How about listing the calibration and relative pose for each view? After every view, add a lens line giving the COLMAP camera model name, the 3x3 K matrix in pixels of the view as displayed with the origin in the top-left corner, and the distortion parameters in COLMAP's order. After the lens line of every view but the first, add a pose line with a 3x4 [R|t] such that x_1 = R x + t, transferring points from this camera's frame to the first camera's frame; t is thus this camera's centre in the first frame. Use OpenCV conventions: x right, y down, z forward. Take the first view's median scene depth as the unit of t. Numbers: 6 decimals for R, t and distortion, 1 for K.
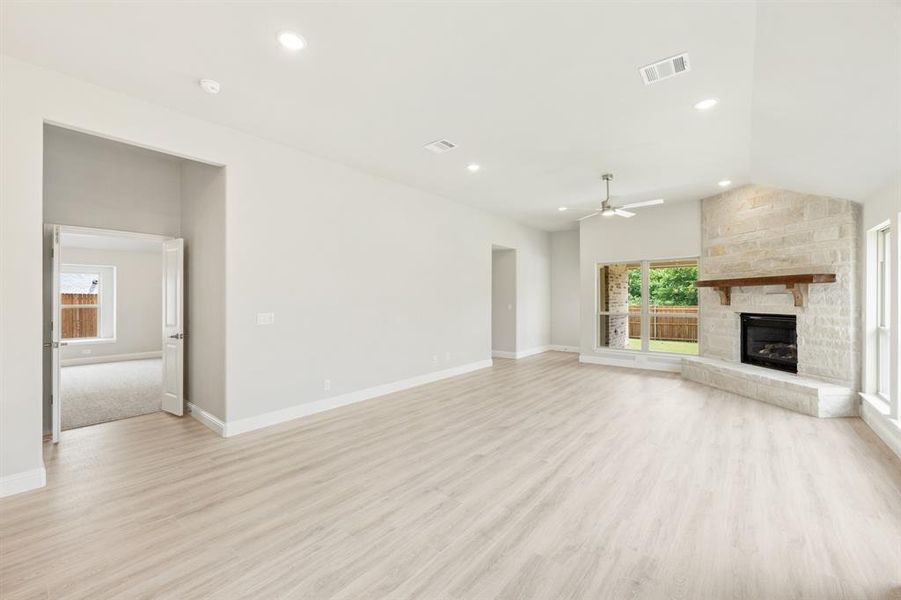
lens RADIAL K [[364.6, 0, 453.1], [0, 364.6, 295.8], [0, 0, 1]] dist [-0.001922, -0.000296]
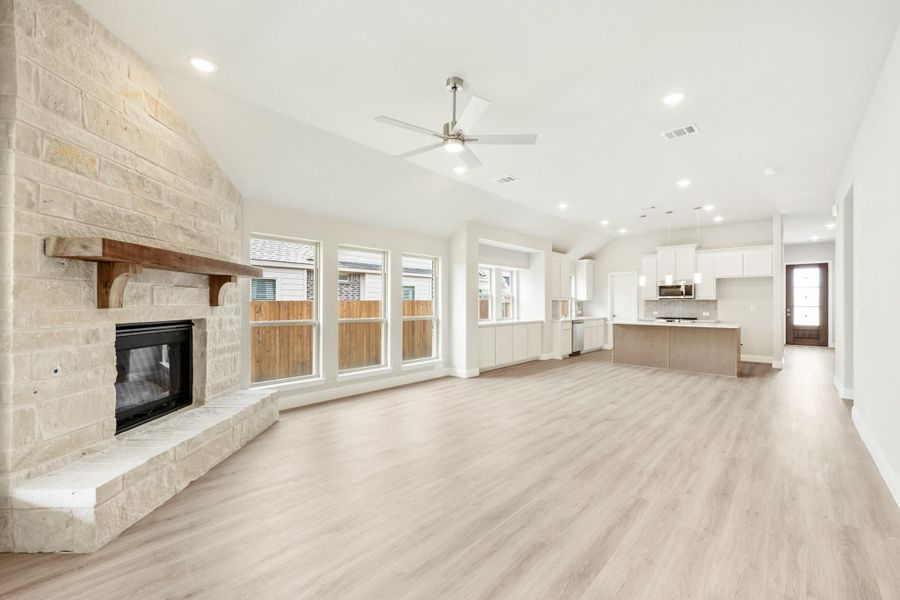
lens RADIAL K [[364.2, 0, 451.3], [0, 364.2, 301.0], [0, 0, 1]] dist [-0.001922, -0.000296]
pose [[-0.997289, -0.001015, 0.073573, 0.390876], [-0.001822, 0.999939, -0.010914, 0.024609], [-0.073558, -0.011018, -0.997230, 1.590237]]
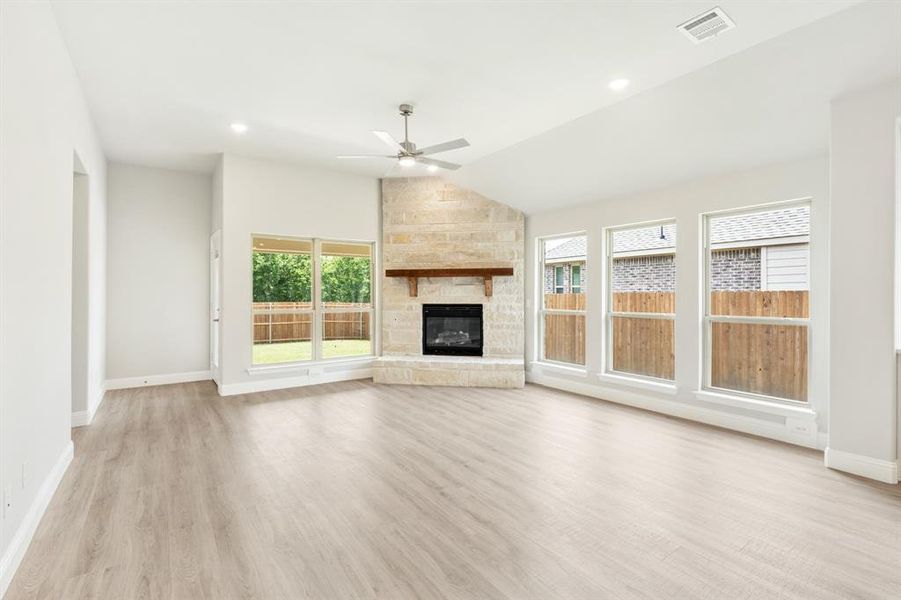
lens RADIAL K [[413.9, 0, 448.8], [0, 413.9, 291.6], [0, 0, 1]] dist [-0.001265, -0.000315]
pose [[0.269627, 0.007103, 0.962939, -0.307344], [-0.003418, 0.999974, -0.006419, 0.022212], [-0.962959, -0.001561, 0.269644, 0.716737]]
